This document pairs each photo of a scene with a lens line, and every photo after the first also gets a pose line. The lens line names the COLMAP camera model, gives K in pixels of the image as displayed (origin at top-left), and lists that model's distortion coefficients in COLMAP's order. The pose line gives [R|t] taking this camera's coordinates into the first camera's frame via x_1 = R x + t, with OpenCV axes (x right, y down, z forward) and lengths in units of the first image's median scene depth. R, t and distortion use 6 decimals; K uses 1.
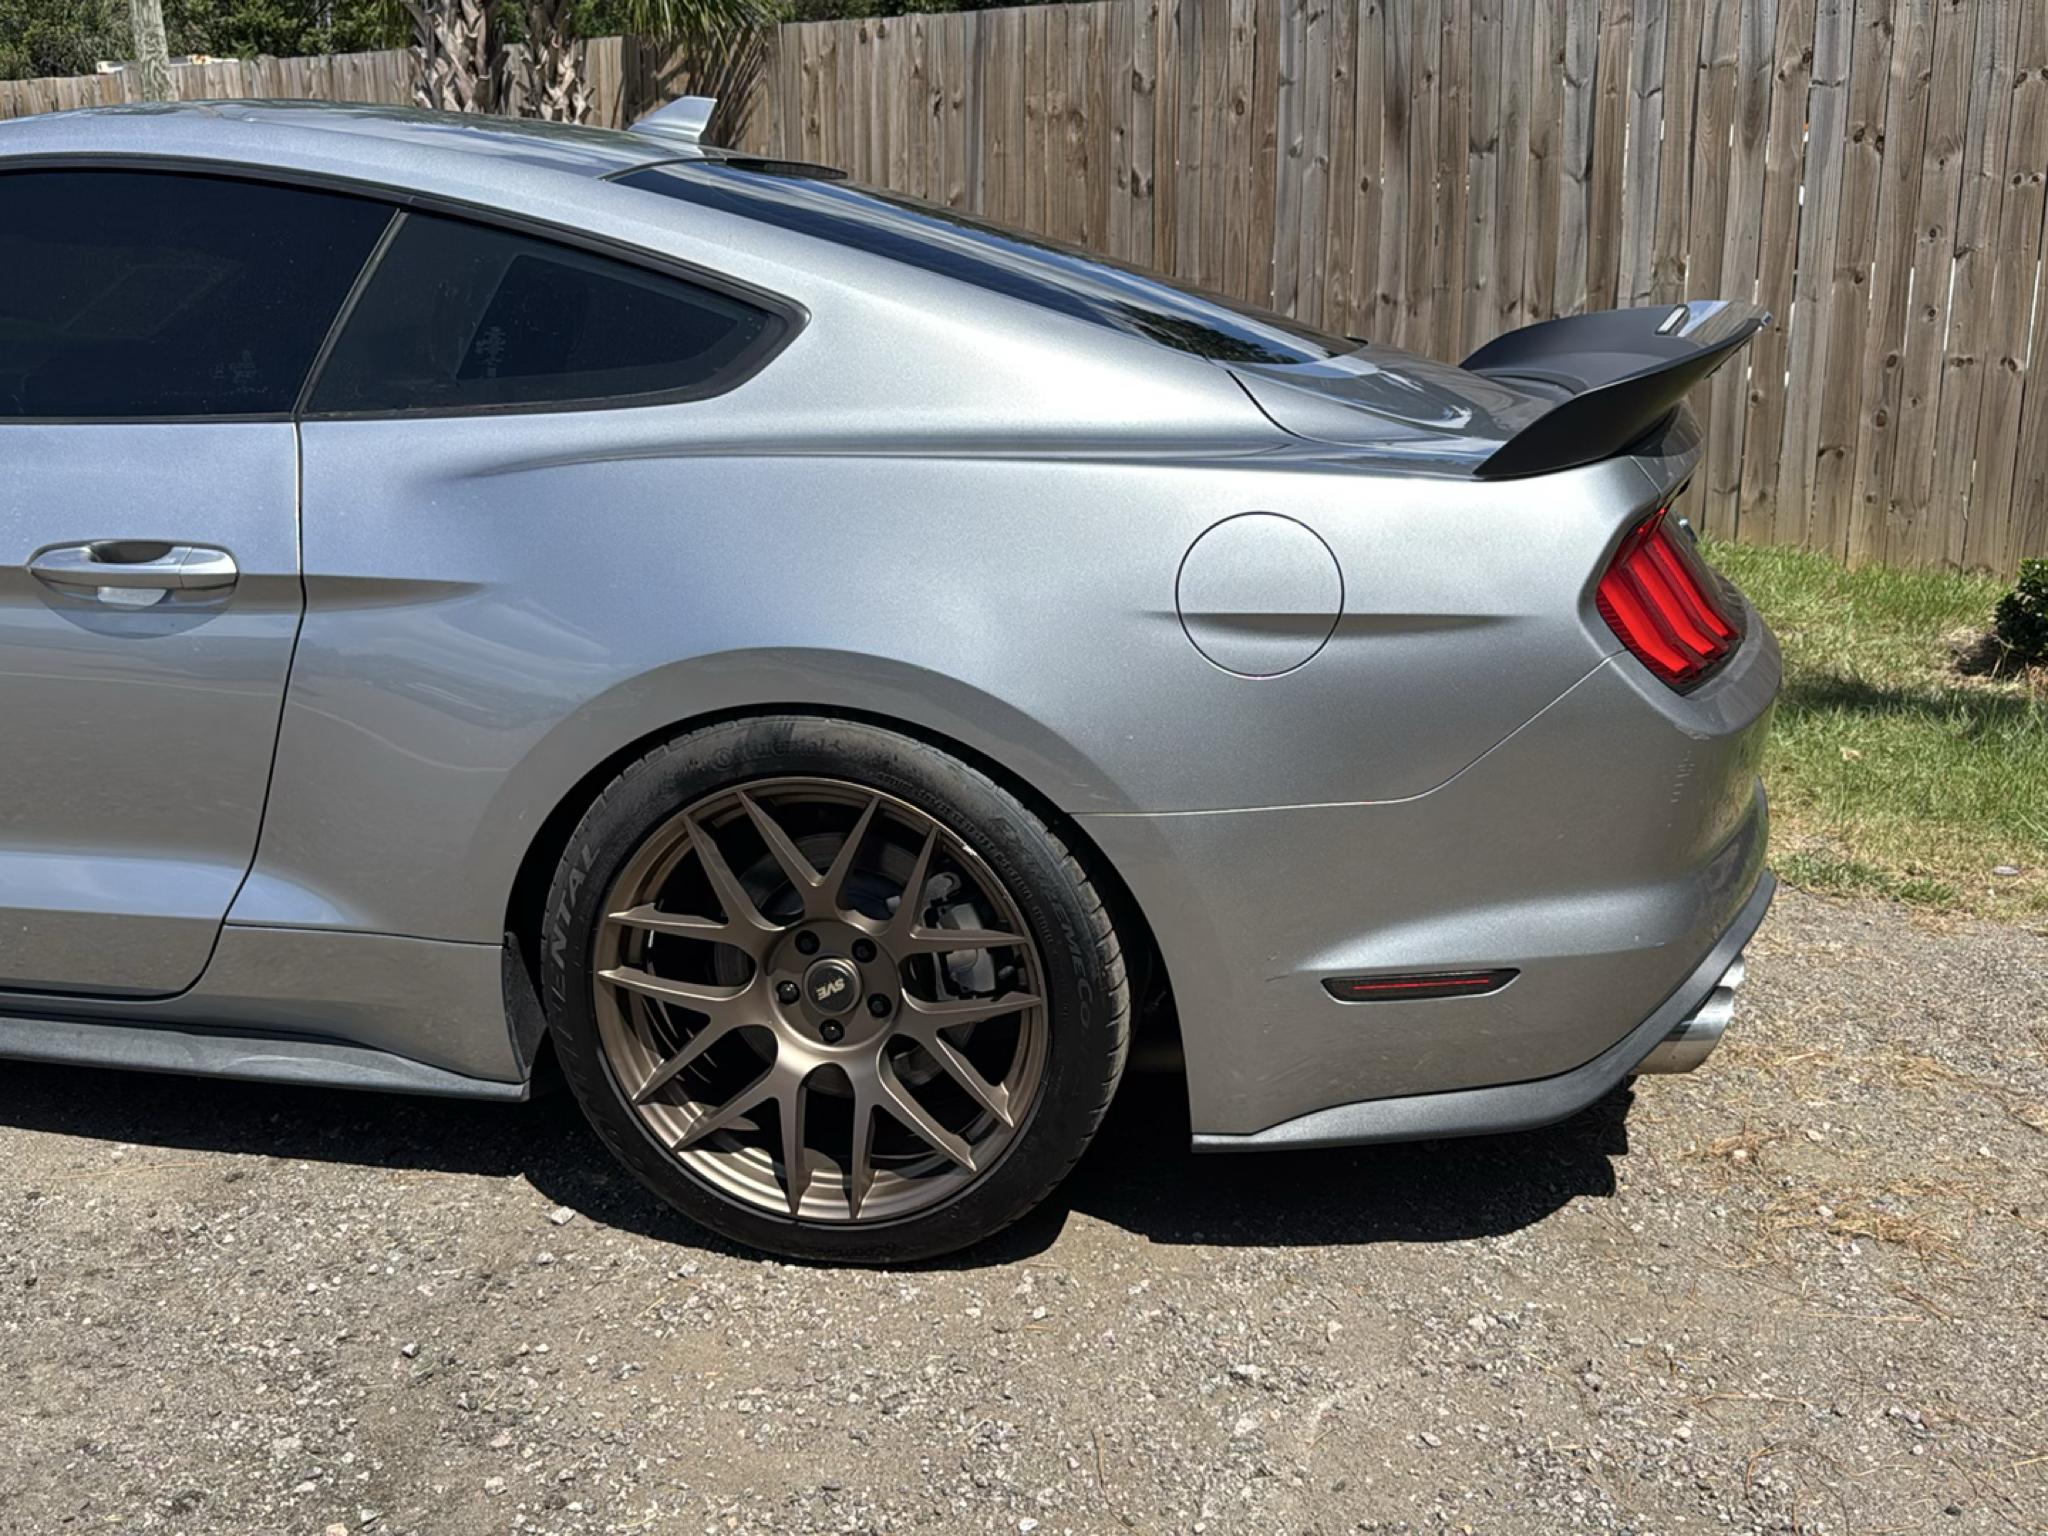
lens RADIAL K [[1810.8, 0, 1024.0], [0, 1810.8, 768.0], [0, 0, 1]] dist [0.051166, -0.090120]
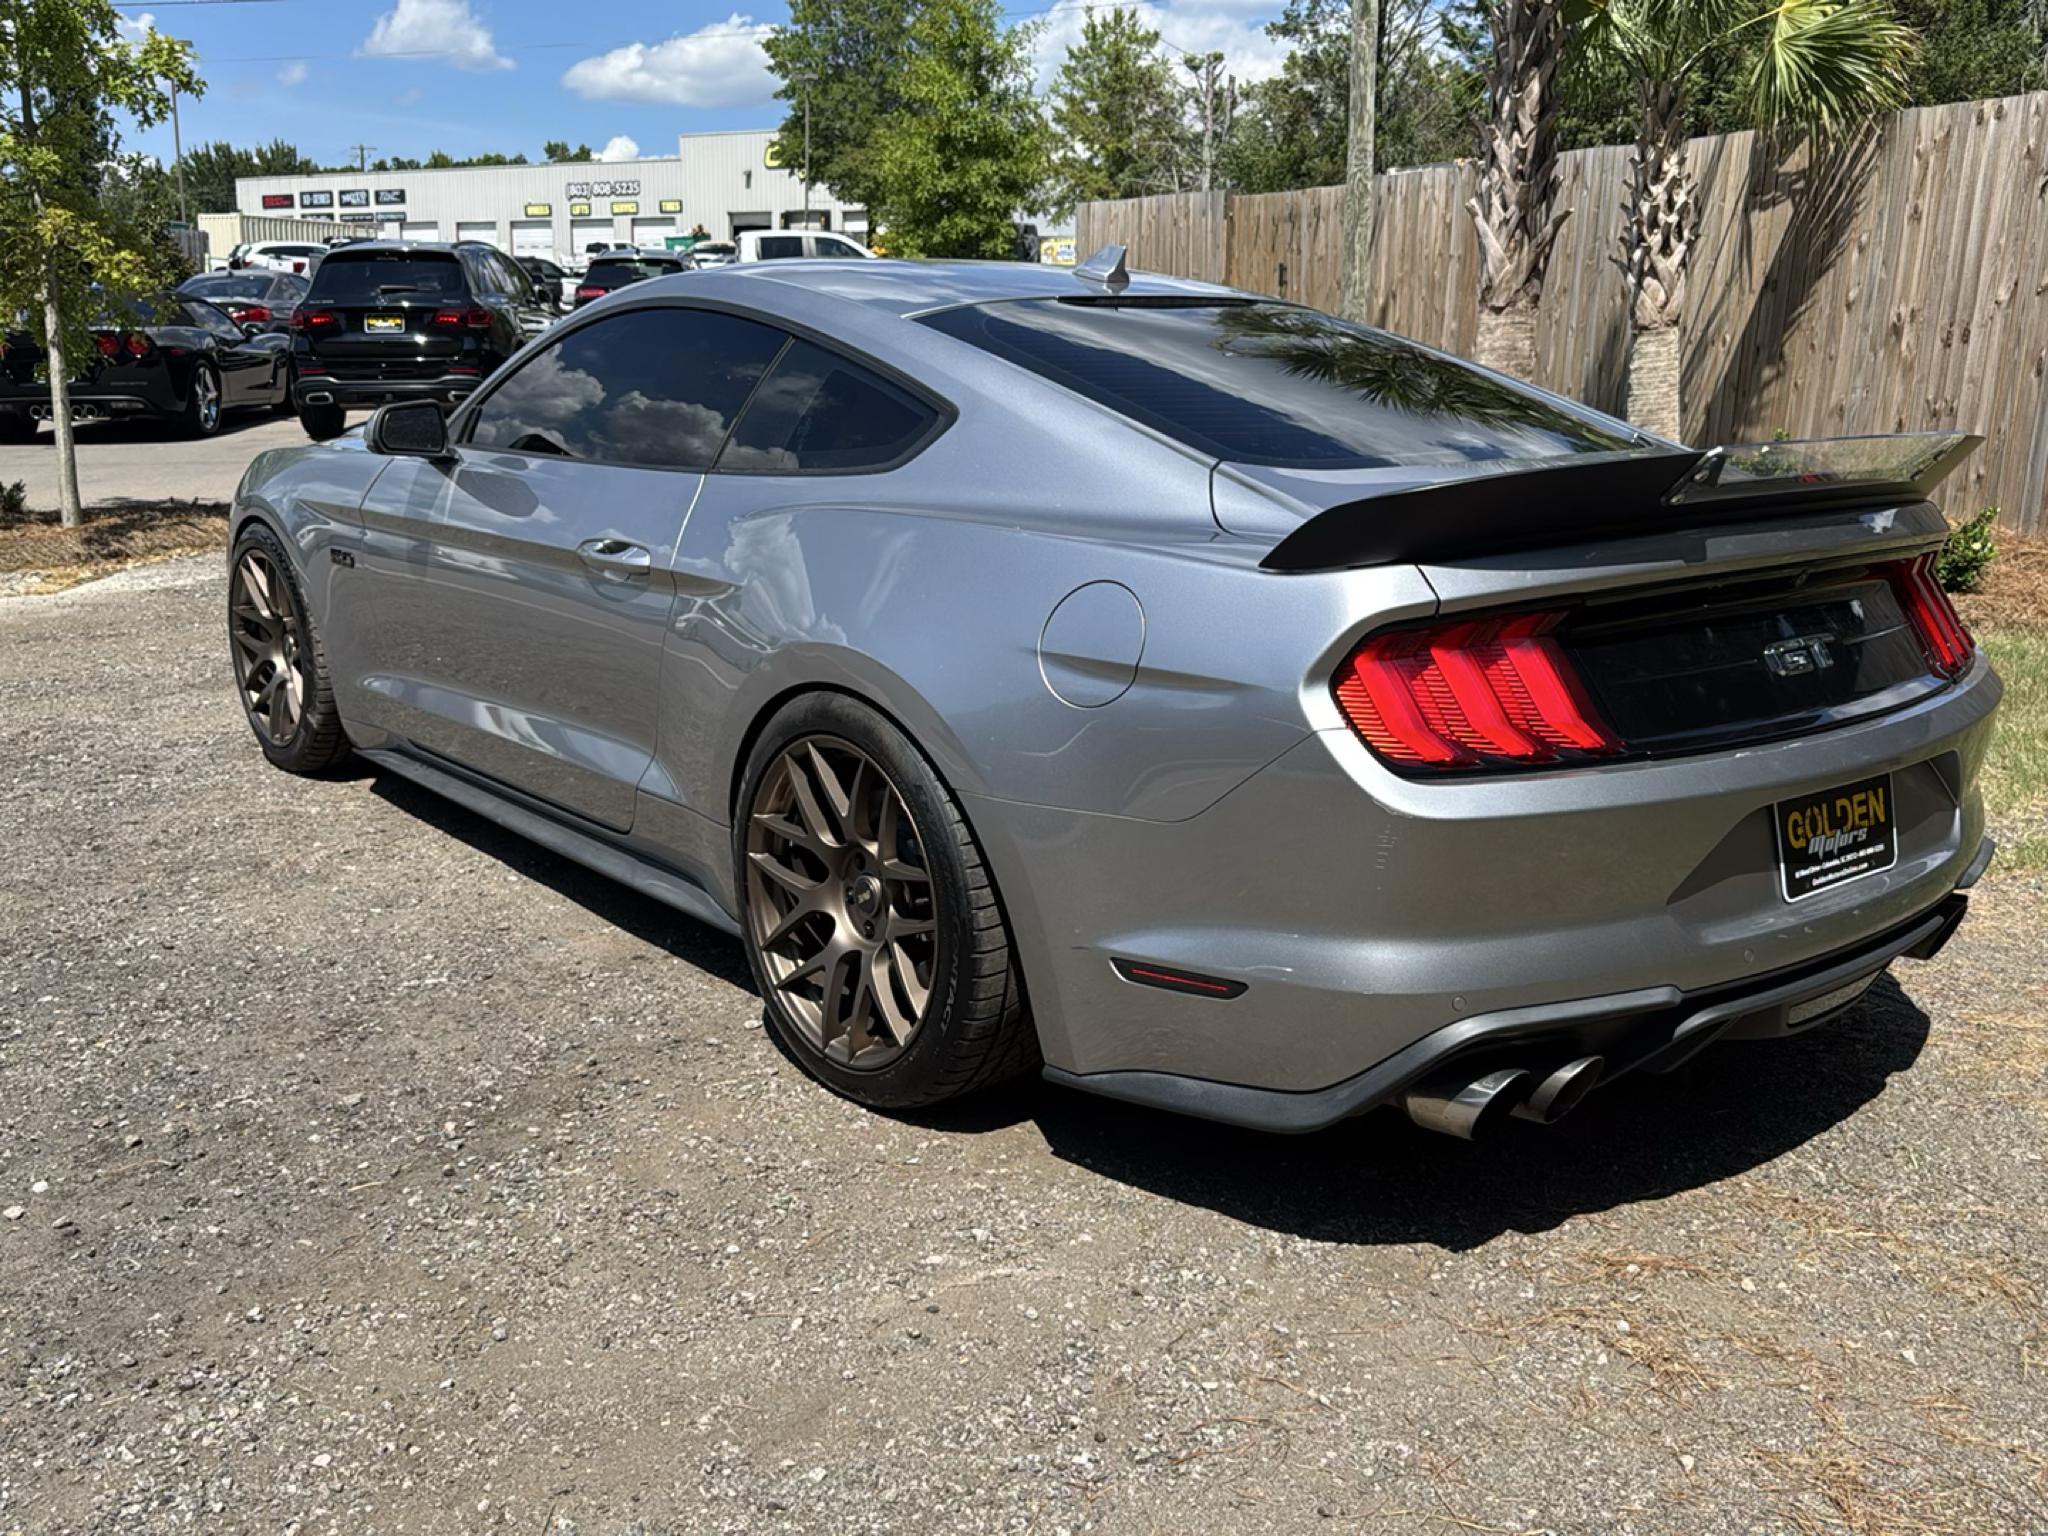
lens RADIAL K [[1797.8, 0, 1030.1], [0, 1797.8, 762.2], [0, 0, 1]] dist [0.107199, -0.206543]
pose [[0.779855, 0.152469, -0.607107, 0.191690], [-0.178347, 0.983803, 0.017979, -0.006293], [0.600015, 0.094255, 0.794417, -0.007595]]
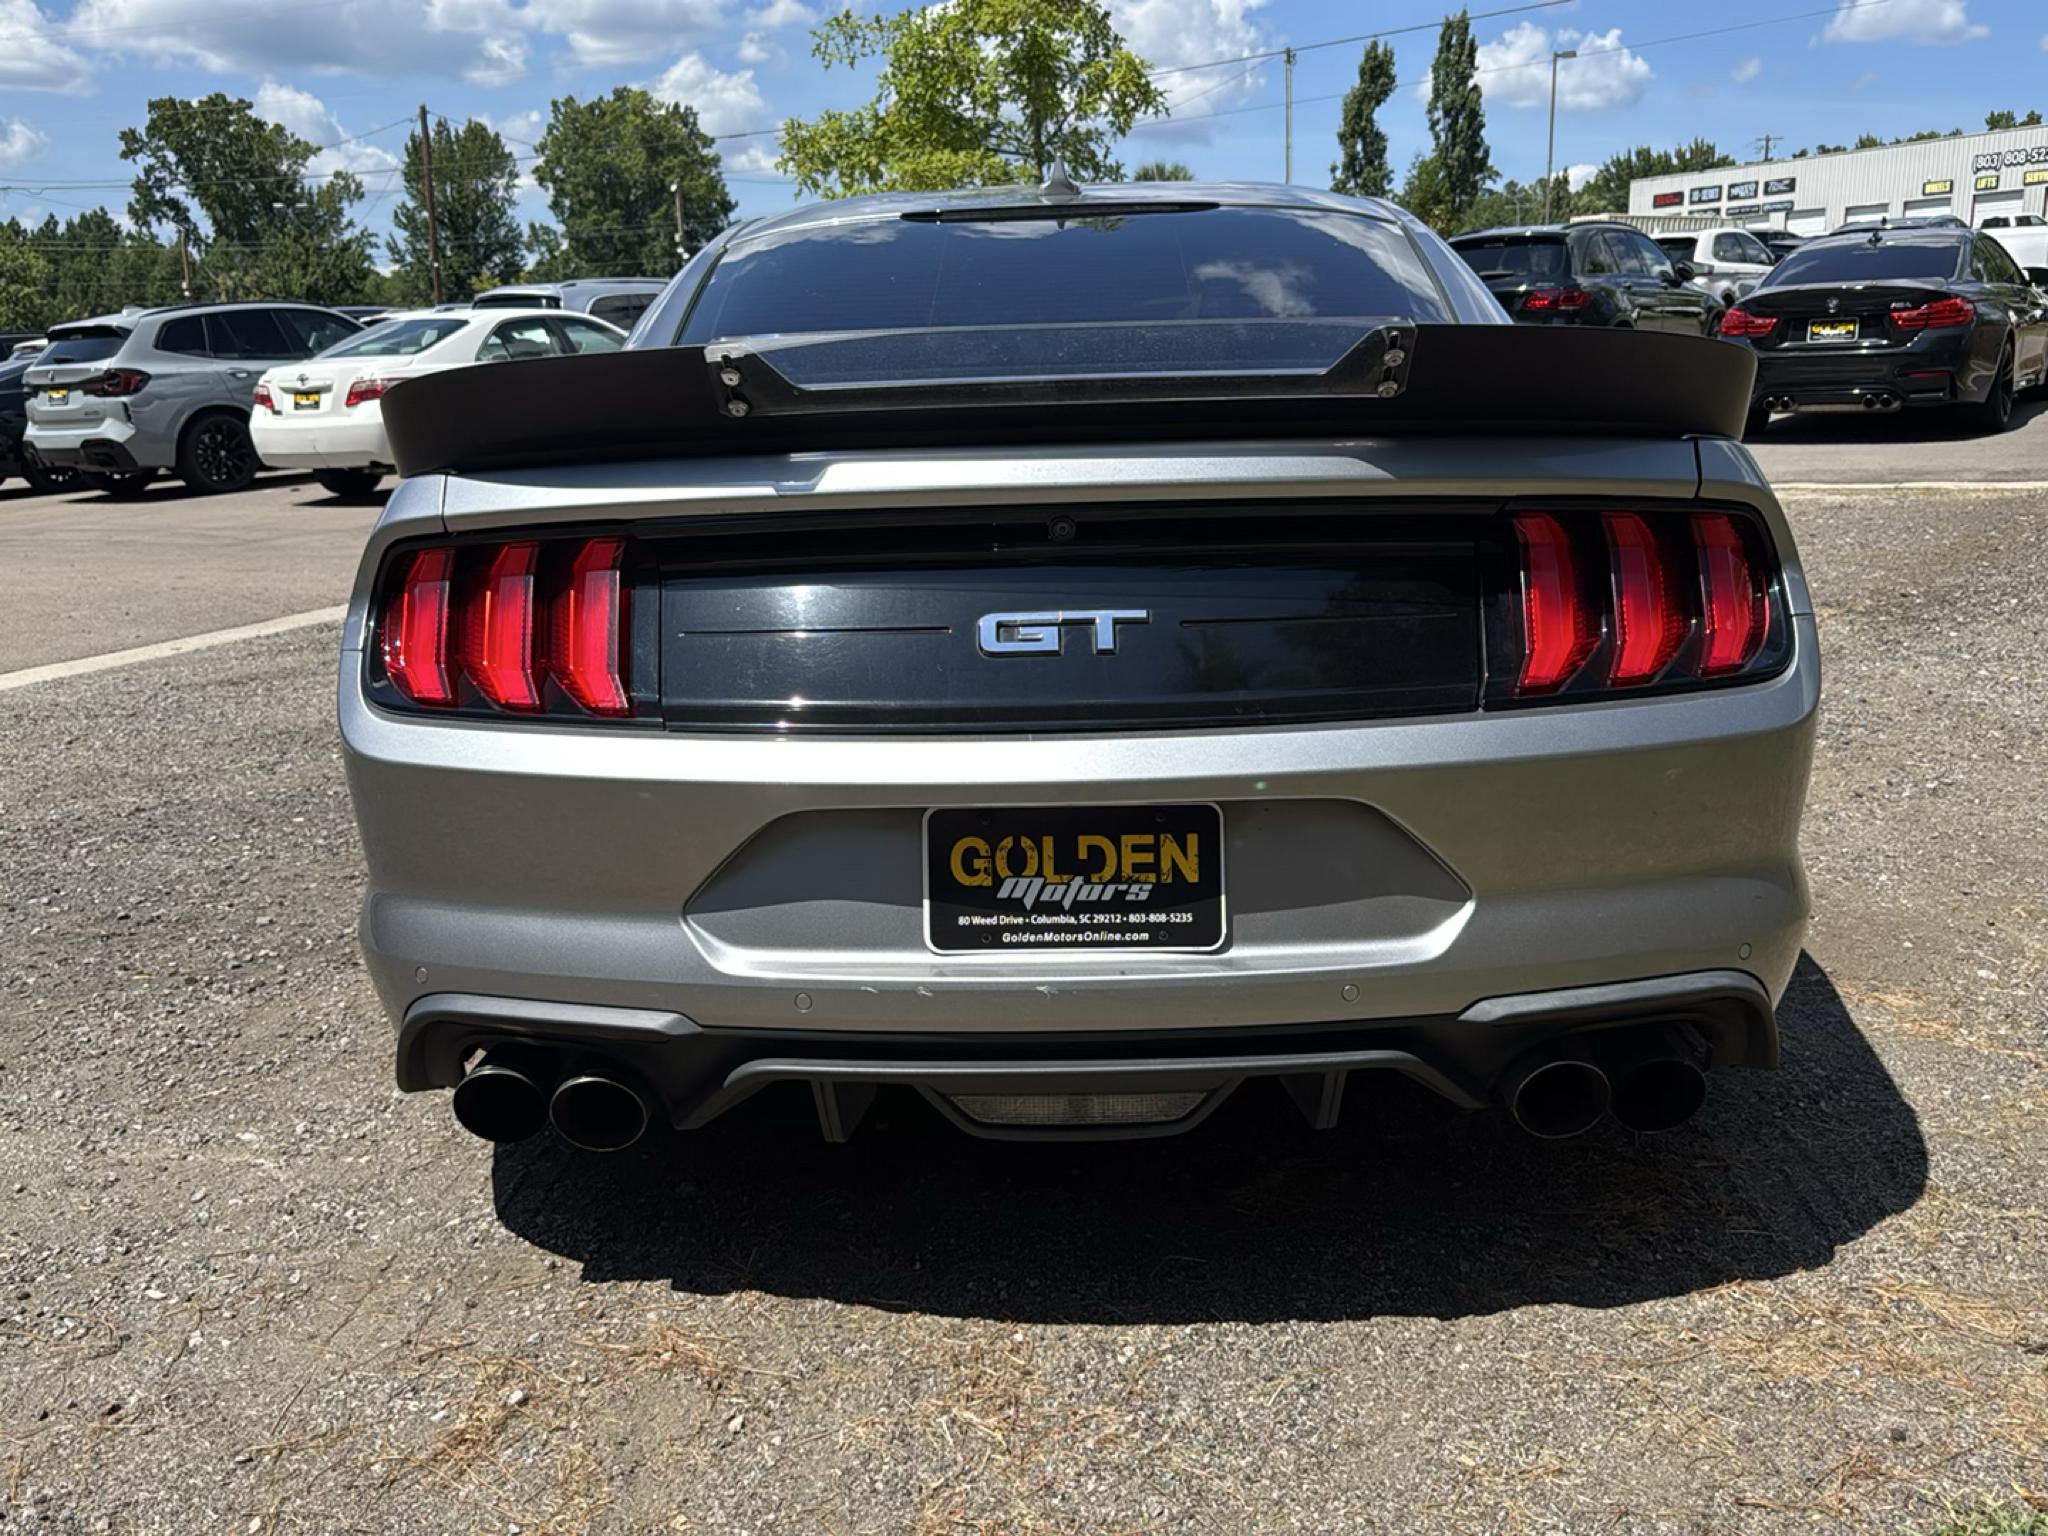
lens RADIAL K [[1810.8, 0, 1024.0], [0, 1810.8, 768.0], [0, 0, 1]] dist [0.051166, -0.090120]
pose [[0.184242, 0.223162, -0.957211, 0.313247], [-0.241389, 0.954330, 0.176028, -0.060690], [0.952778, 0.198629, 0.229696, 0.246358]]
